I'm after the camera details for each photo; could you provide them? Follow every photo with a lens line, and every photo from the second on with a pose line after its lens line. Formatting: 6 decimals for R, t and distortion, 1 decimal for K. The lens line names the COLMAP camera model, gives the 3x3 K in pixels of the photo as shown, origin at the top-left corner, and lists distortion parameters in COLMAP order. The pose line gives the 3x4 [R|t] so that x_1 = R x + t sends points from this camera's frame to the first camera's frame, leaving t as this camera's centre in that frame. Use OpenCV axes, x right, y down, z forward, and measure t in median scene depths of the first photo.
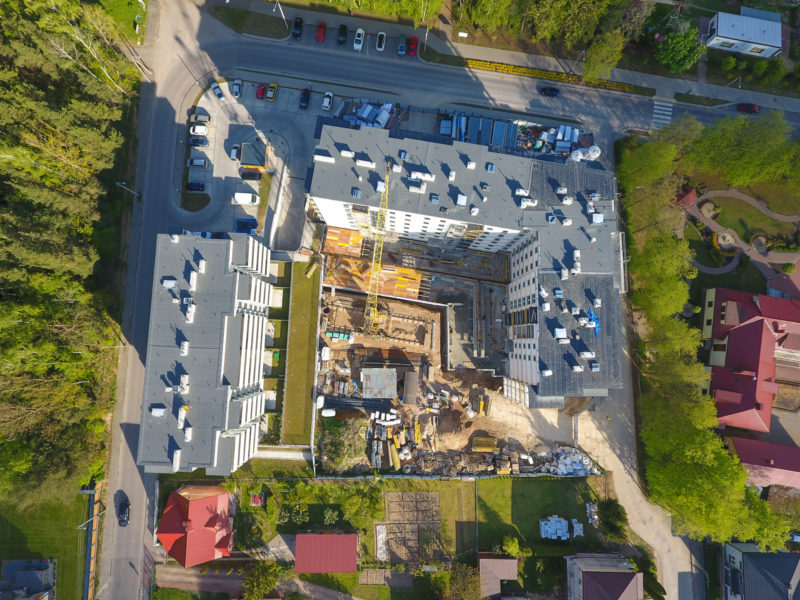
lens RADIAL K [[466.6, 0, 397.0], [0, 466.6, 299.0], [0, 0, 1]] dist [0.004715, 0.000370]
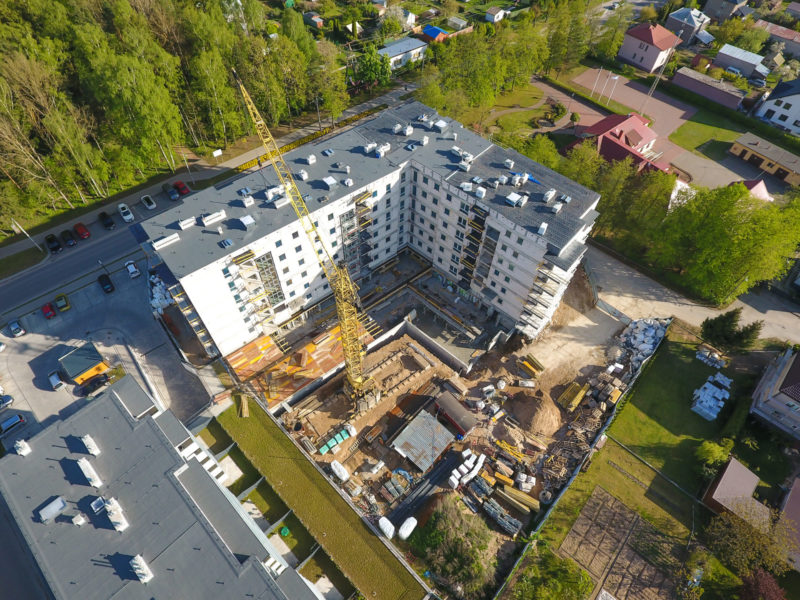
lens RADIAL K [[466.9, 0, 396.0], [0, 466.9, 299.5], [0, 0, 1]] dist [-0.001161, -0.000835]
pose [[0.669826, -0.601666, 0.435122, -0.245090], [0.738287, 0.602139, -0.303909, 0.235791], [-0.079152, 0.524811, 0.847531, 0.290993]]
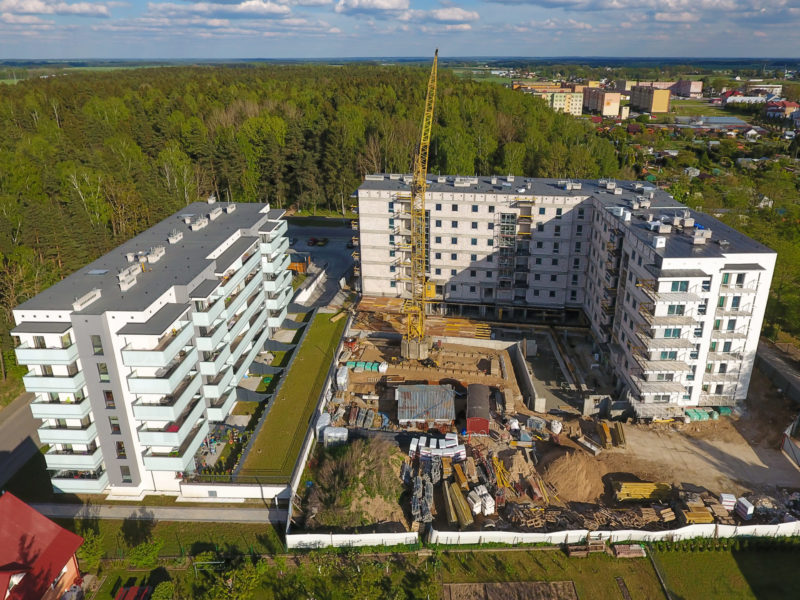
lens RADIAL K [[523.1, 0, 420.5], [0, 523.1, 231.4], [0, 0, 1]] dist [0.002602, -0.000363]
pose [[0.999854, -0.016842, -0.002729, -0.038752], [0.004274, 0.402107, -0.915582, 0.715334], [0.016518, 0.915438, 0.402121, 0.518639]]
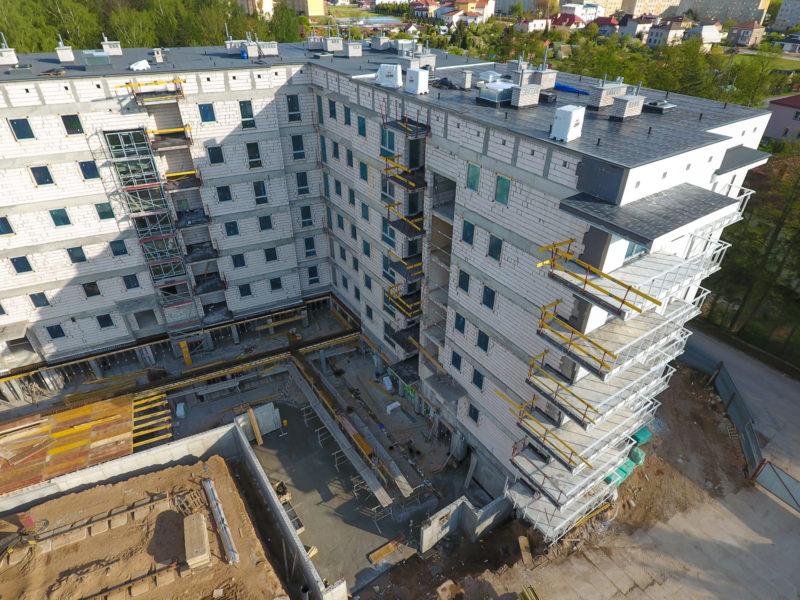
lens RADIAL K [[476.8, 0, 406.2], [0, 476.8, 306.7], [0, 0, 1]] dist [-0.002985, -0.000801]
pose [[0.823491, -0.325832, 0.464431, 0.080335], [0.564764, 0.548572, -0.616531, 0.253605], [-0.053888, 0.770001, 0.635763, 0.731519]]
